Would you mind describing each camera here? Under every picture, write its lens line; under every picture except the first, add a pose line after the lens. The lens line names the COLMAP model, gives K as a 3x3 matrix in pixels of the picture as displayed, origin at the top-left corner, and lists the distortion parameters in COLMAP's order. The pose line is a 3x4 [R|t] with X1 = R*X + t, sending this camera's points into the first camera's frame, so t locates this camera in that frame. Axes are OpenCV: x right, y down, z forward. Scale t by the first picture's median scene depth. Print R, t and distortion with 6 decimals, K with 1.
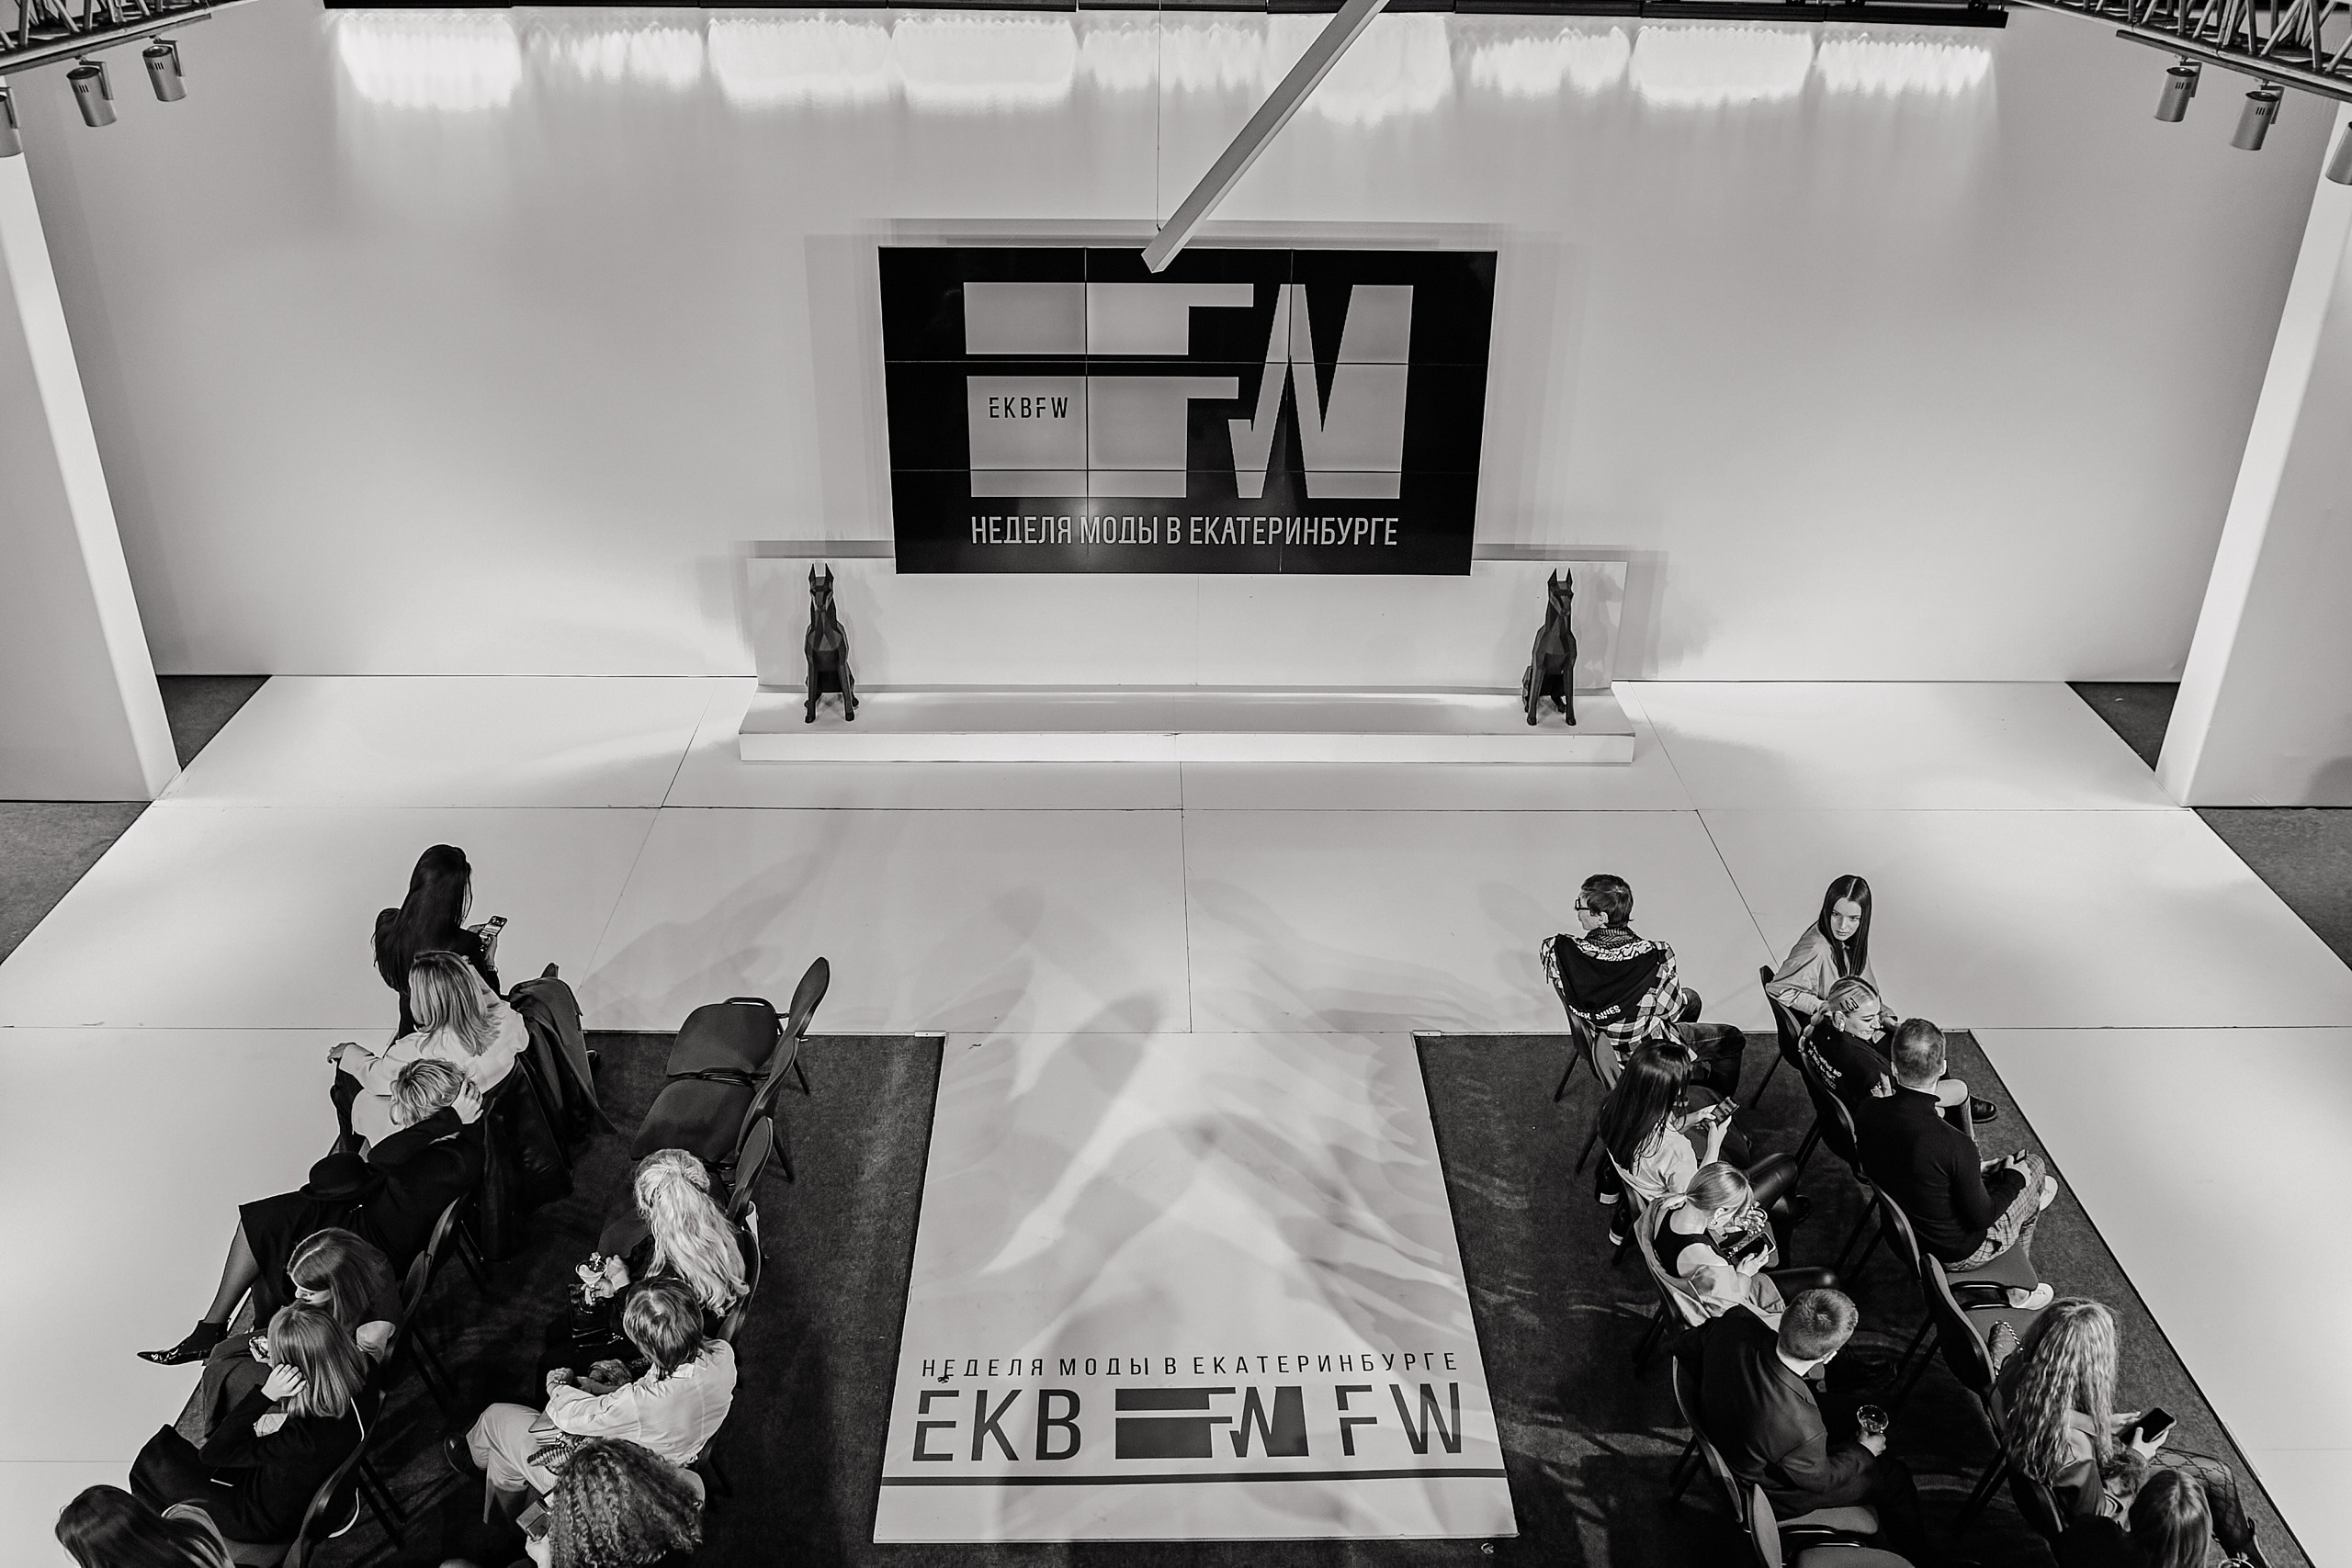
lens RADIAL K [[1957.0, 0, 1163.9], [0, 1957.0, 794.9], [0, 0, 1]] dist [-0.055154, 0.036052]
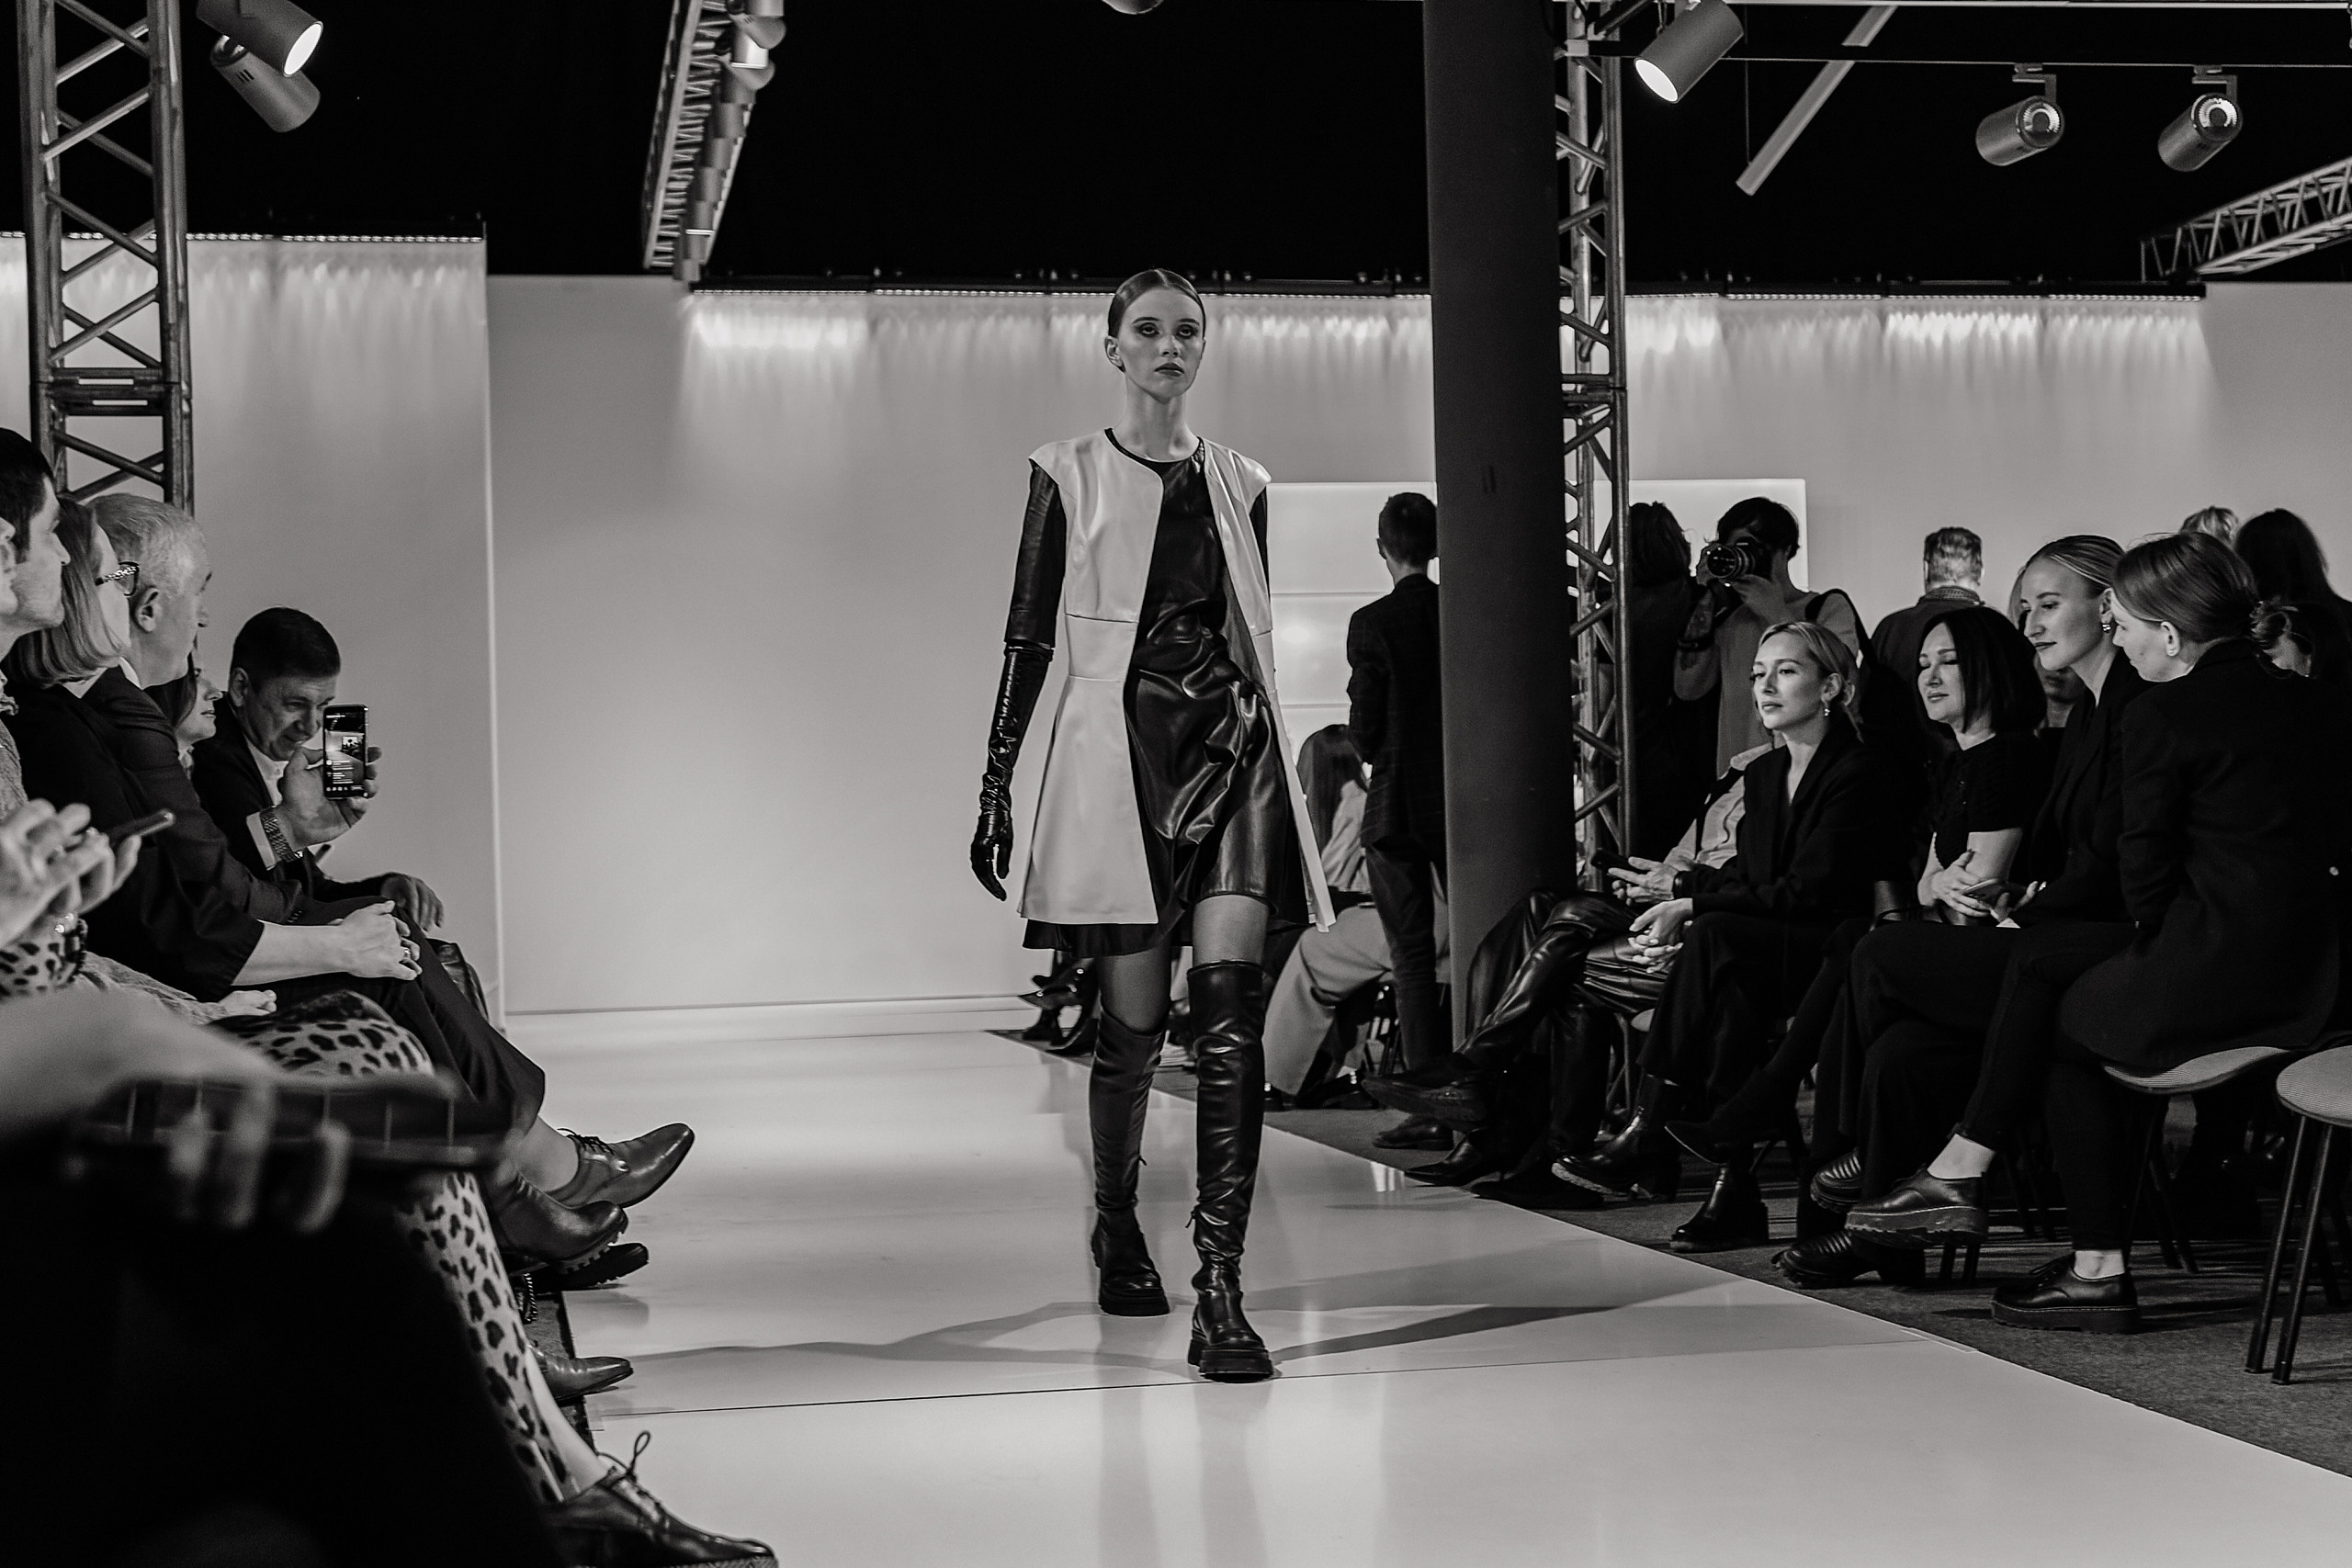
lens RADIAL K [[3652.4, 0, 1187.6], [0, 3652.4, 780.6], [0, 0, 1]] dist [0.125303, 0.000000]
pose [[0.980860, -0.030696, 0.192282, -0.550509], [0.120672, 0.870827, -0.476549, 0.779857], [-0.152816, 0.490631, 0.857863, -0.593641]]
